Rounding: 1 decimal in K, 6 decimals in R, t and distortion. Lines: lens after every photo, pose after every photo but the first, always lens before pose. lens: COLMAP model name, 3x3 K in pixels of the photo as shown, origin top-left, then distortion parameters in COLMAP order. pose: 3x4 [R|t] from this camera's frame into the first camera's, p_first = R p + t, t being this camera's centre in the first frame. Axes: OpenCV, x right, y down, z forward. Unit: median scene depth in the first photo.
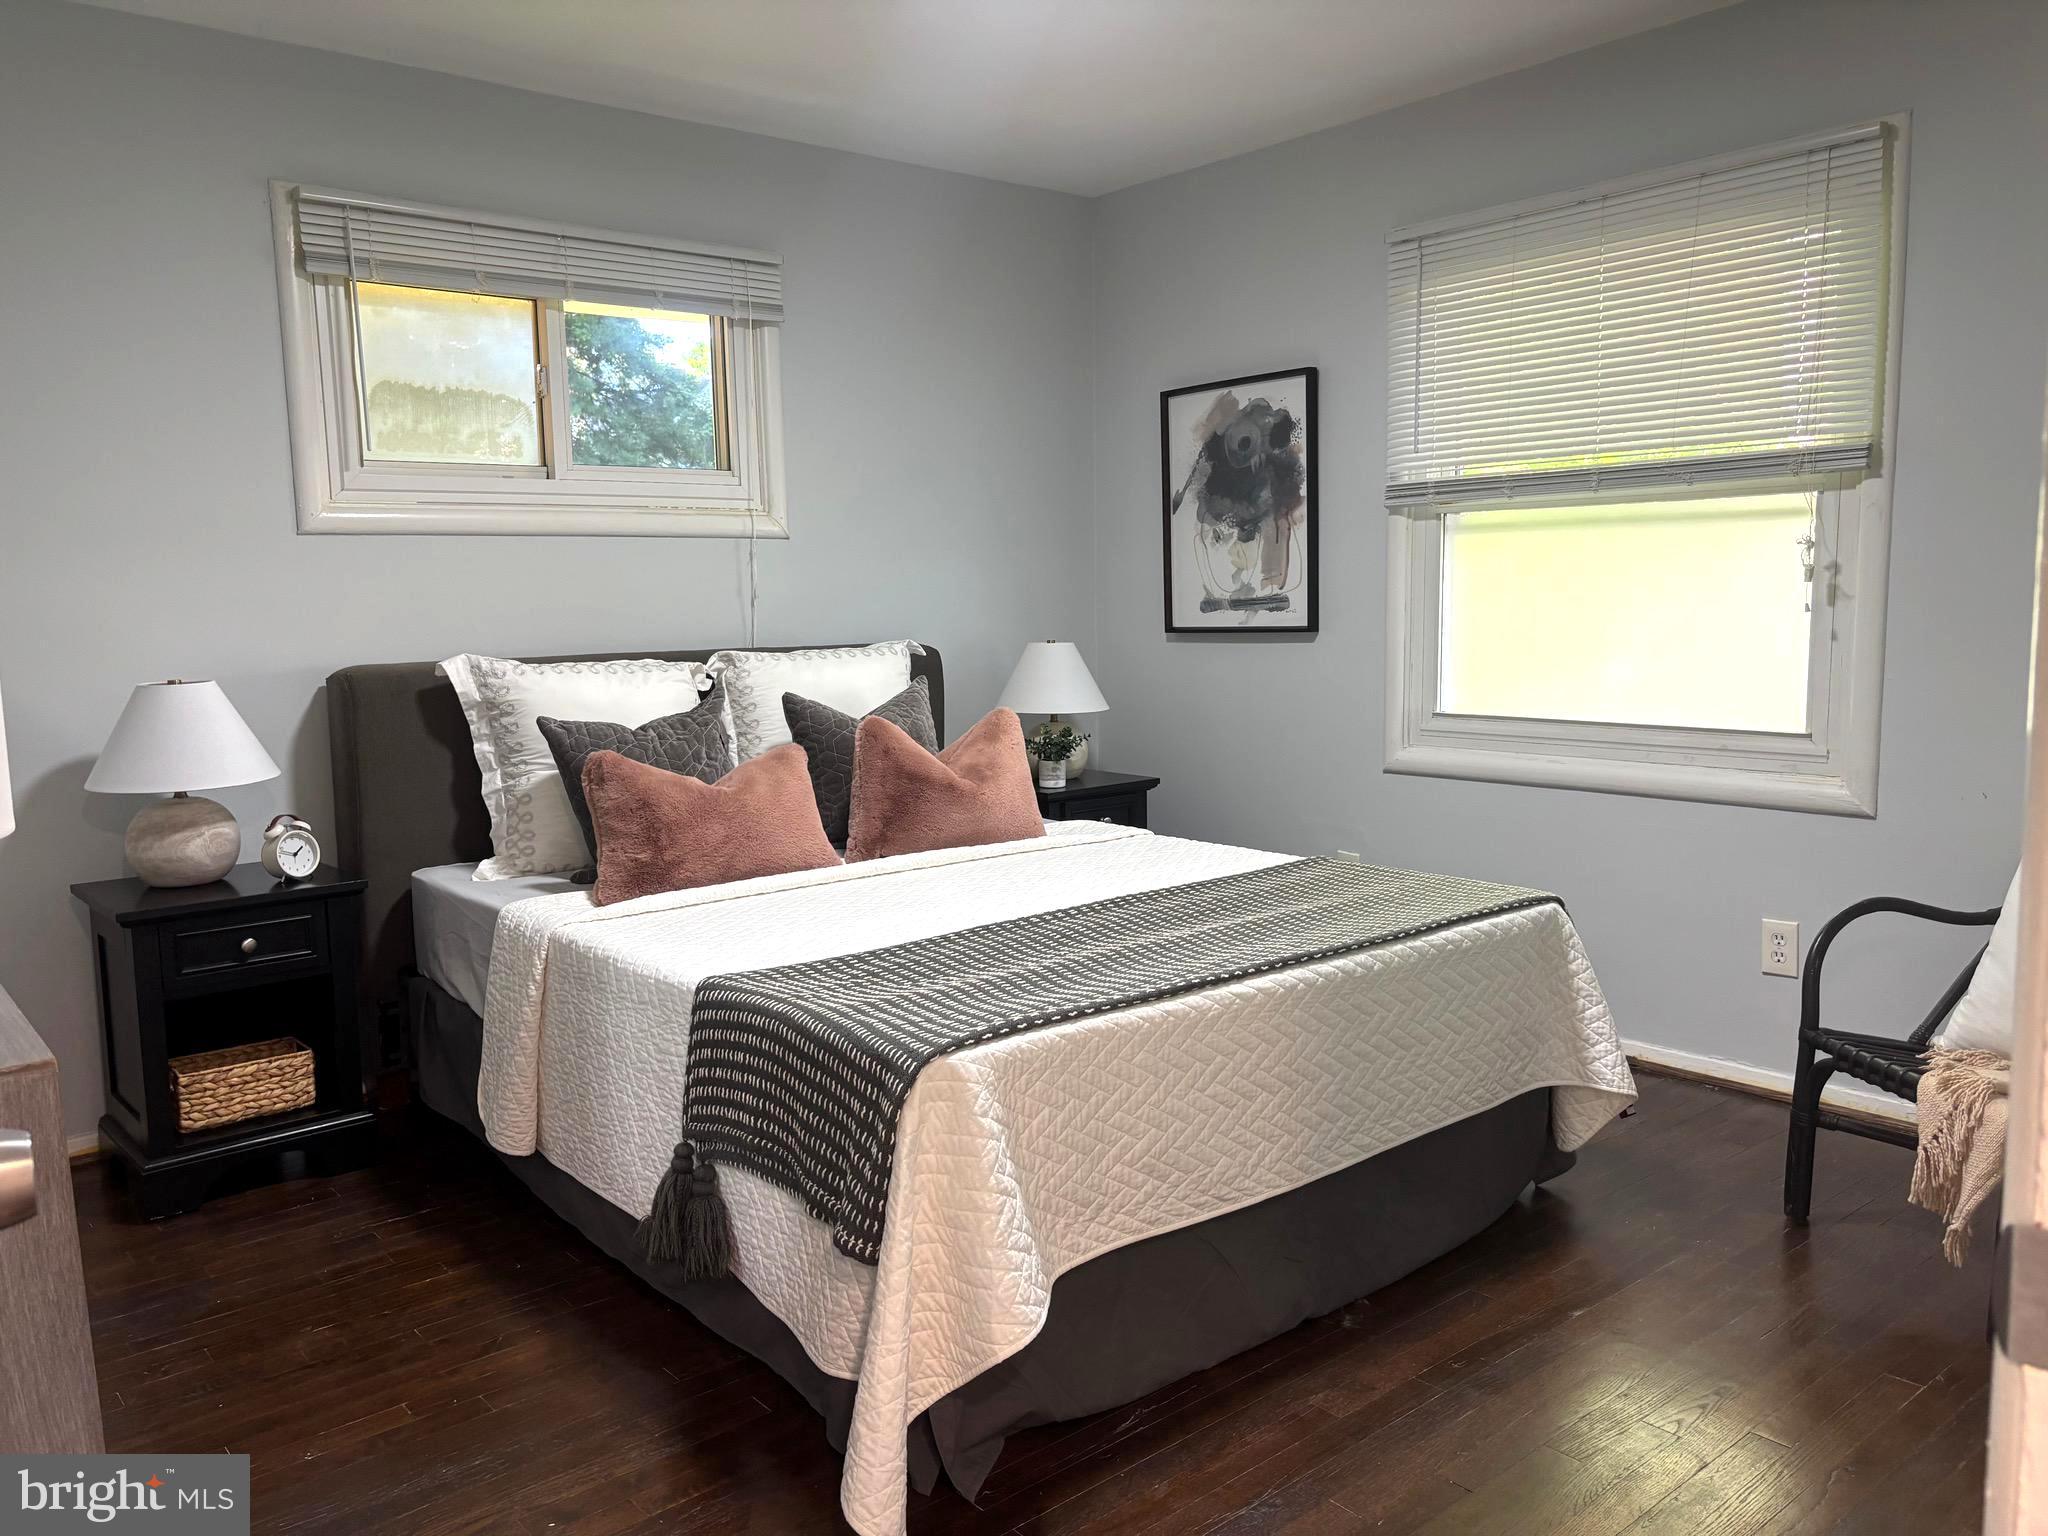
lens RADIAL K [[1554.7, 0, 1026.5], [0, 1554.7, 768.0], [0, 0, 1]] dist [0.057746, -0.062860]
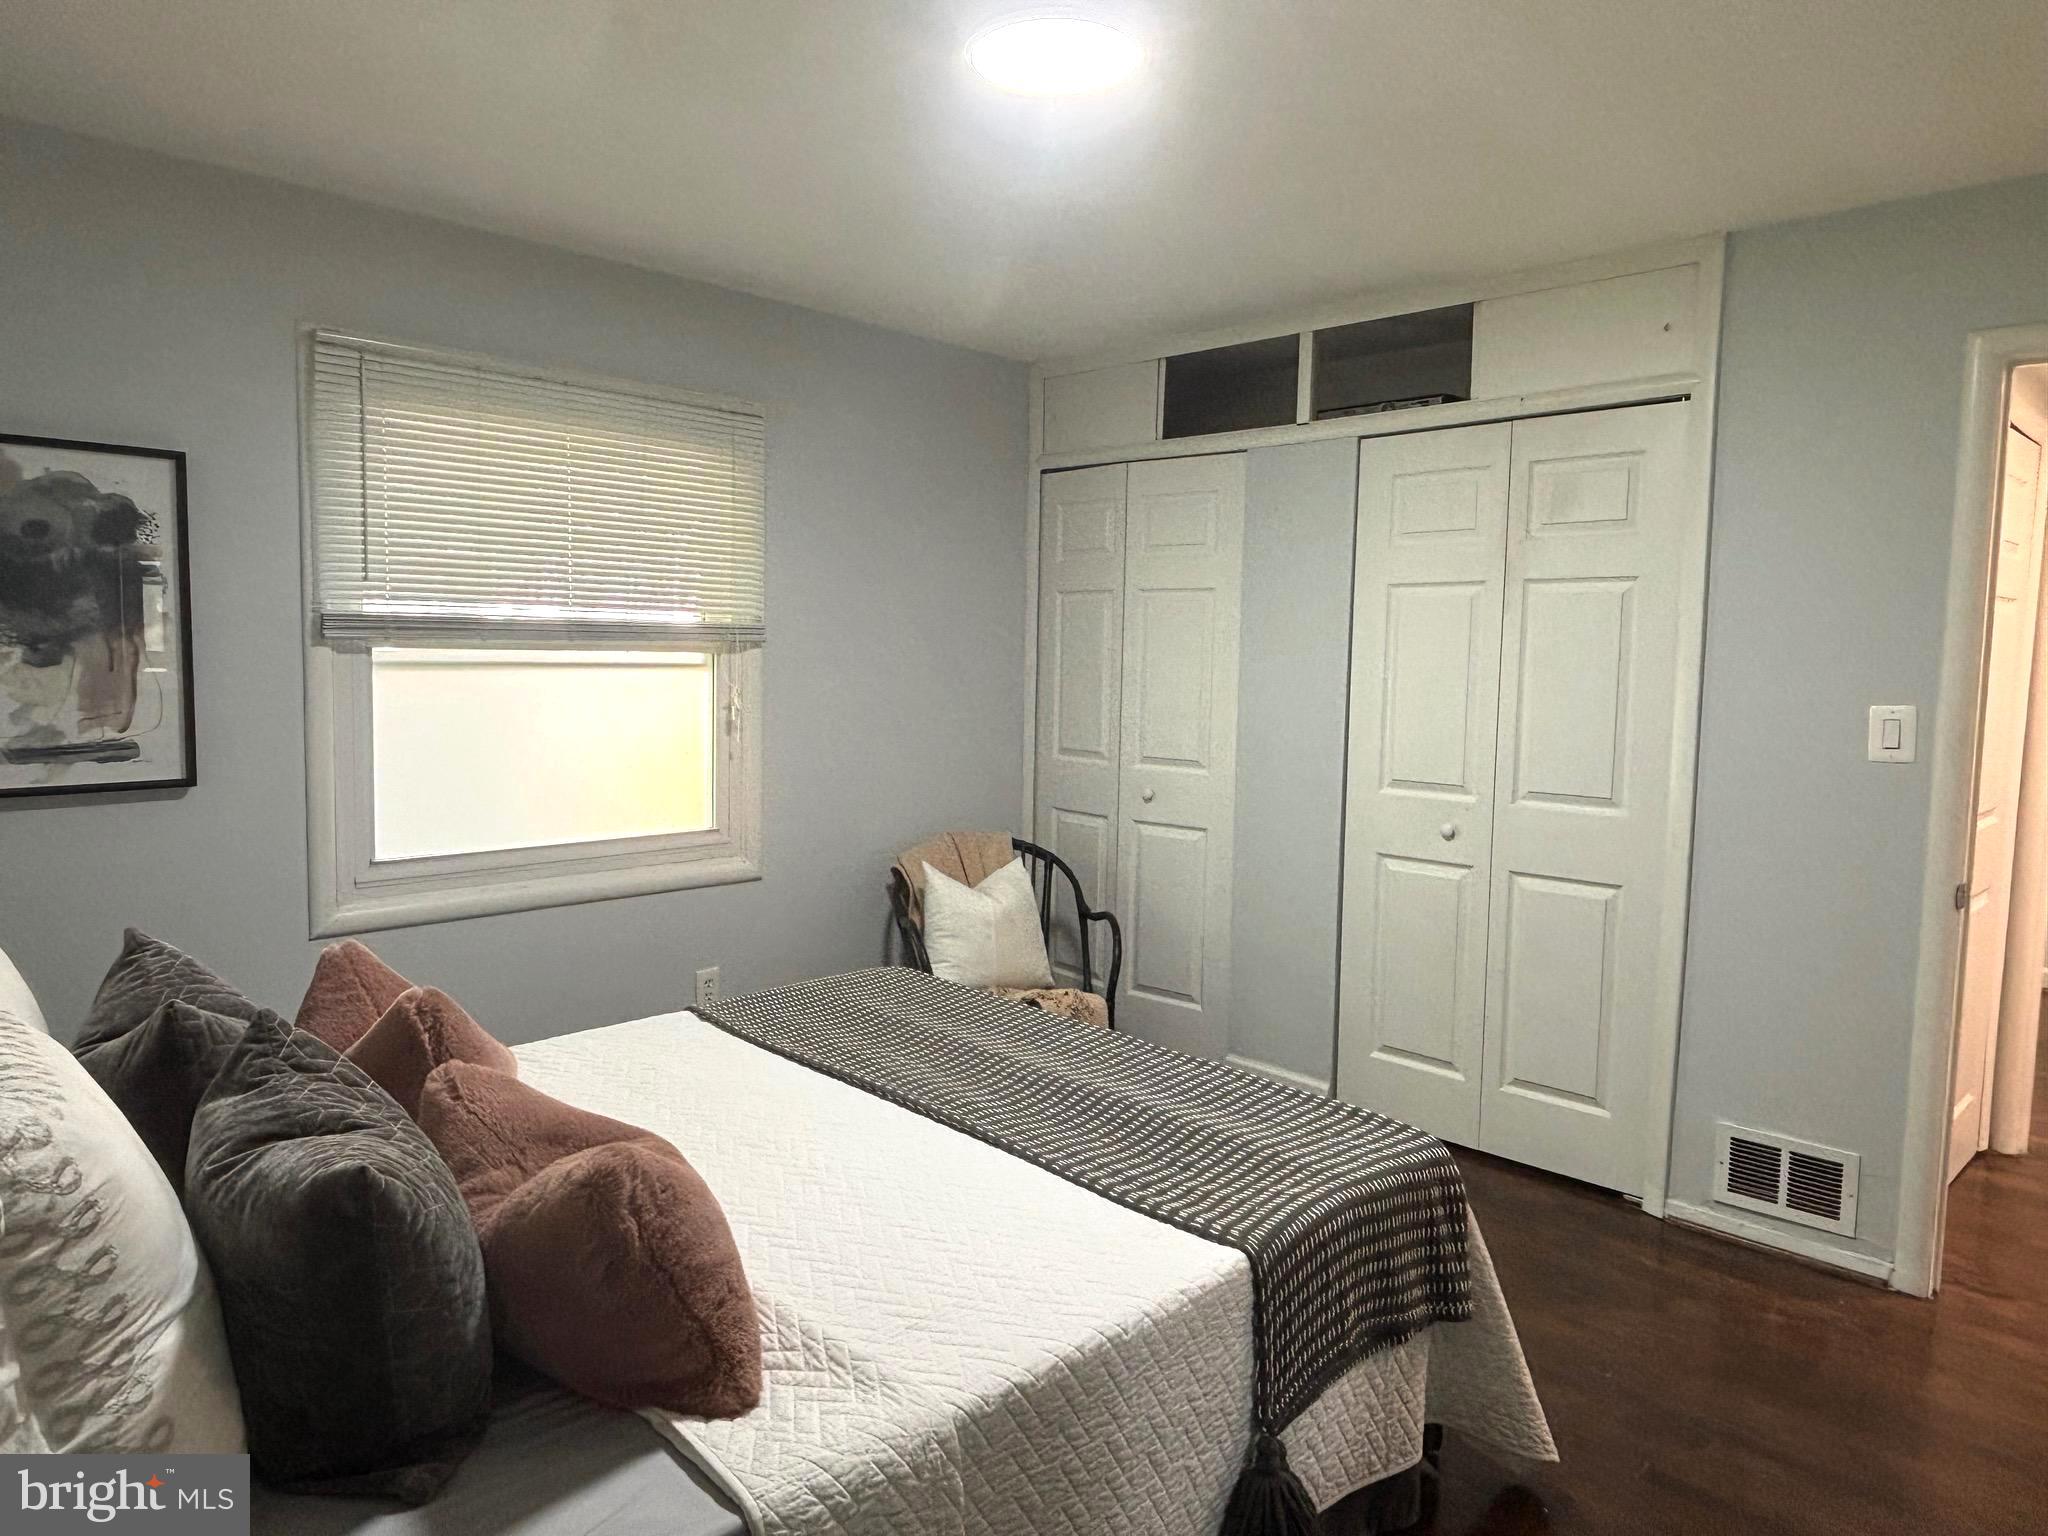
lens RADIAL K [[1253.6, 0, 1026.7], [0, 1253.6, 768.8], [0, 0, 1]] dist [-0.030182, -0.002939]
pose [[-0.085582, -0.073798, 0.993594, -0.471041], [0.093616, 0.992246, 0.081761, -0.107016], [-0.991923, 0.100013, -0.078009, 0.627737]]
